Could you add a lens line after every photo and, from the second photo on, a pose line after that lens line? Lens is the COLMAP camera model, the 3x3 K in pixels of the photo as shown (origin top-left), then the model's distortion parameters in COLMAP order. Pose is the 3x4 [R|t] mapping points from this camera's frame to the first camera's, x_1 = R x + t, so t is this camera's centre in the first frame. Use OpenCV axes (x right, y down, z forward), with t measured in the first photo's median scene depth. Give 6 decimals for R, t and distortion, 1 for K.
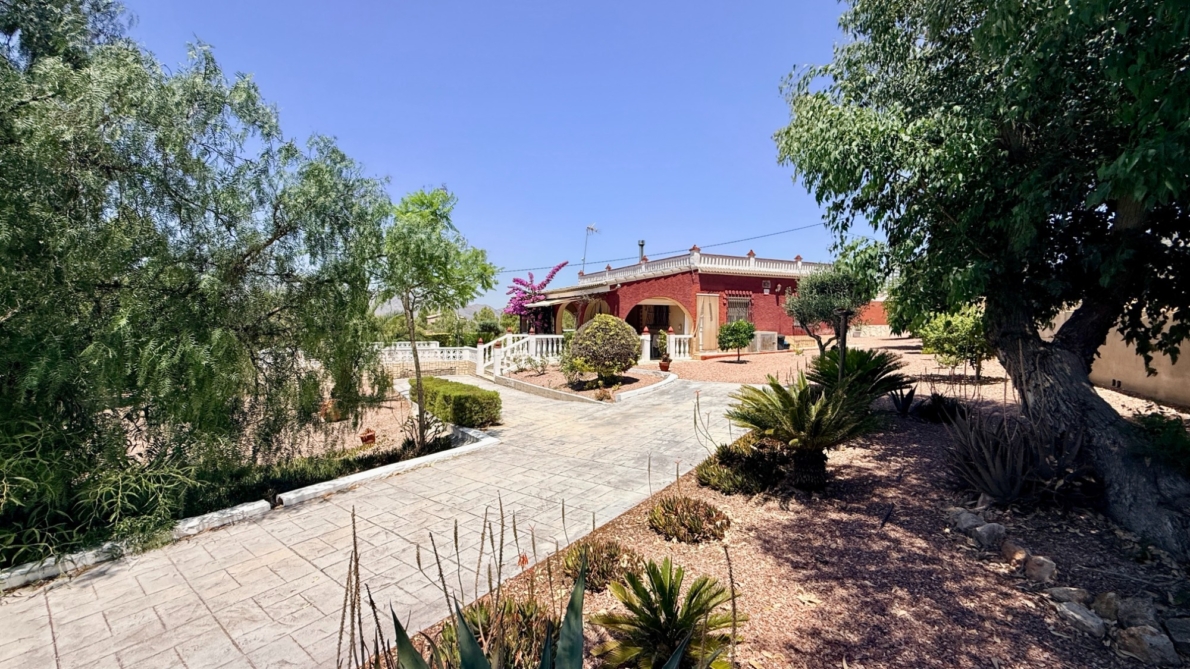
lens RADIAL K [[476.6, 0, 595.0], [0, 476.6, 334.5], [0, 0, 1]] dist [-0.001421, 0.000069]
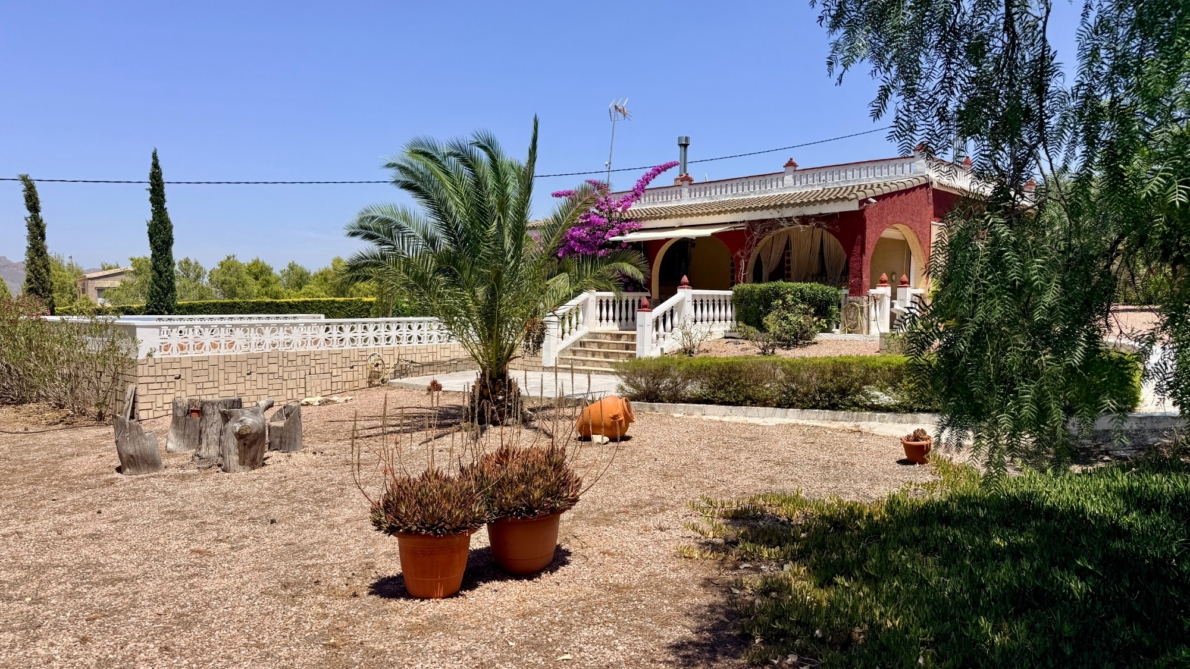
lens RADIAL K [[845.2, 0, 594.5], [0, 845.2, 338.2], [0, 0, 1]] dist [0.084095, -0.001614]
pose [[0.940090, -0.013235, 0.340670, -0.568169], [0.007297, 0.999798, 0.018706, 0.039212], [-0.340849, -0.015100, 0.939997, 0.117391]]
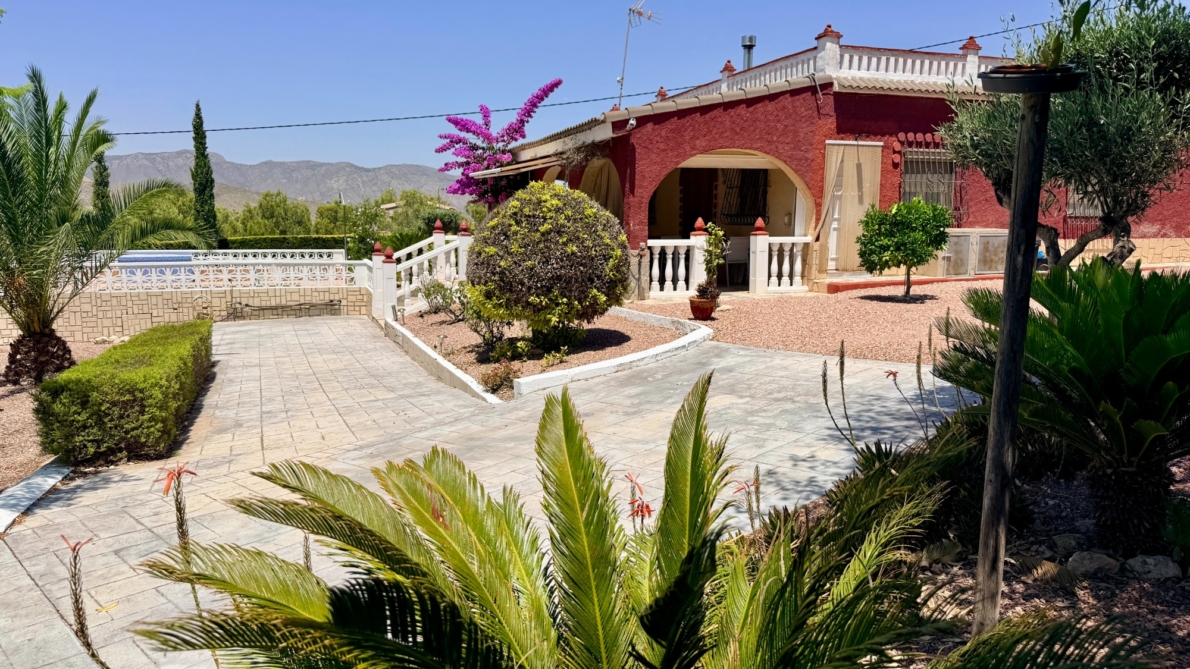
lens RADIAL K [[845.2, 0, 594.5], [0, 845.2, 338.2], [0, 0, 1]] dist [0.084095, -0.001614]
pose [[0.989281, 0.020300, -0.144607, 0.120557], [-0.003765, 0.993507, 0.113710, 0.005831], [0.145977, -0.111946, 0.982934, 0.180374]]
